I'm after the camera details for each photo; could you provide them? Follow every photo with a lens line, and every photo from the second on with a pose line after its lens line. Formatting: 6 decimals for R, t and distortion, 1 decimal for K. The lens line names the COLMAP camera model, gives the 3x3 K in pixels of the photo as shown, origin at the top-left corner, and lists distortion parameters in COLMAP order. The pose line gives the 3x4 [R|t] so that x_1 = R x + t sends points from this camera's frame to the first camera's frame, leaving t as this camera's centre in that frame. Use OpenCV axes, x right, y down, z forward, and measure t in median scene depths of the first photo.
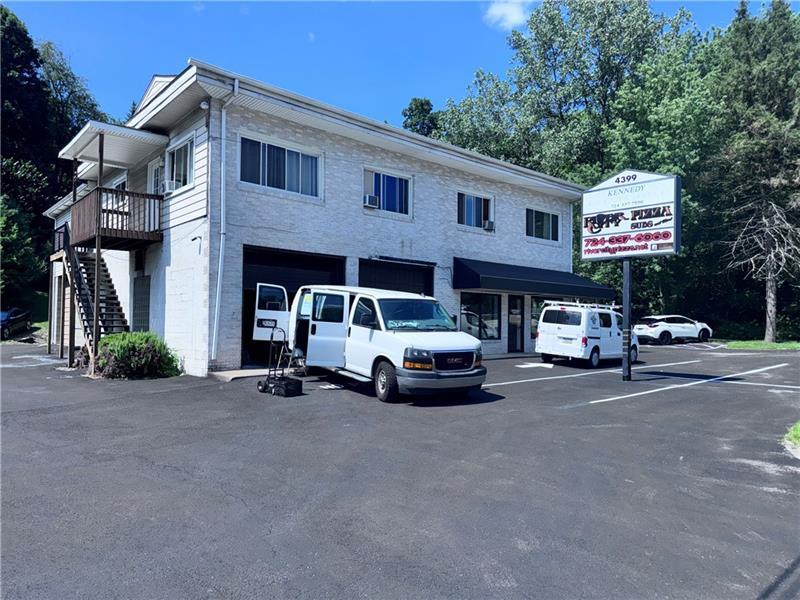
lens RADIAL K [[564.6, 0, 400.0], [0, 564.6, 300.0], [0, 0, 1]] dist [0.080394, -0.120234]
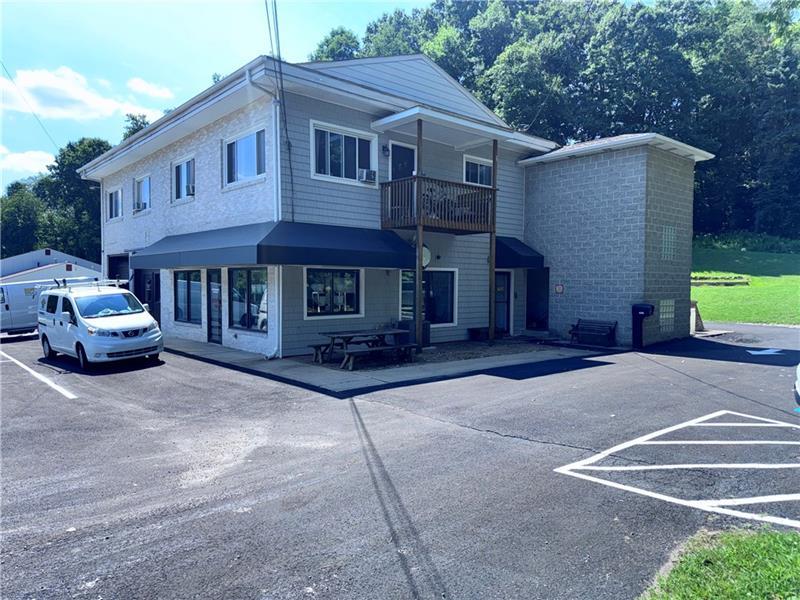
lens RADIAL K [[564.6, 0, 400.0], [0, 564.6, 300.0], [0, 0, 1]] dist [0.080394, -0.120234]
pose [[-0.020314, 0.023072, -0.999527, 1.286615], [0.040359, 0.998938, 0.022238, 0.034829], [0.998979, -0.039888, -0.021224, 1.676633]]
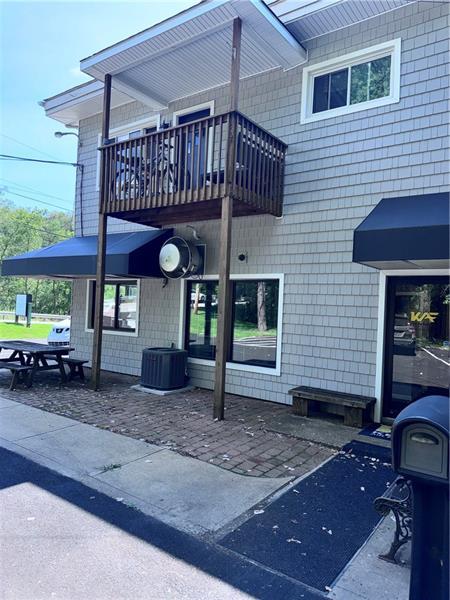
lens RADIAL K [[423.5, 0, 226.9], [0, 423.5, 302.8], [0, 0, 1]] dist [0.080394, -0.120234]
pose [[-0.976435, -0.047278, -0.210568, 0.346106], [-0.036798, 0.997894, -0.053418, 0.061807], [0.212650, -0.044411, -0.976119, 2.209217]]
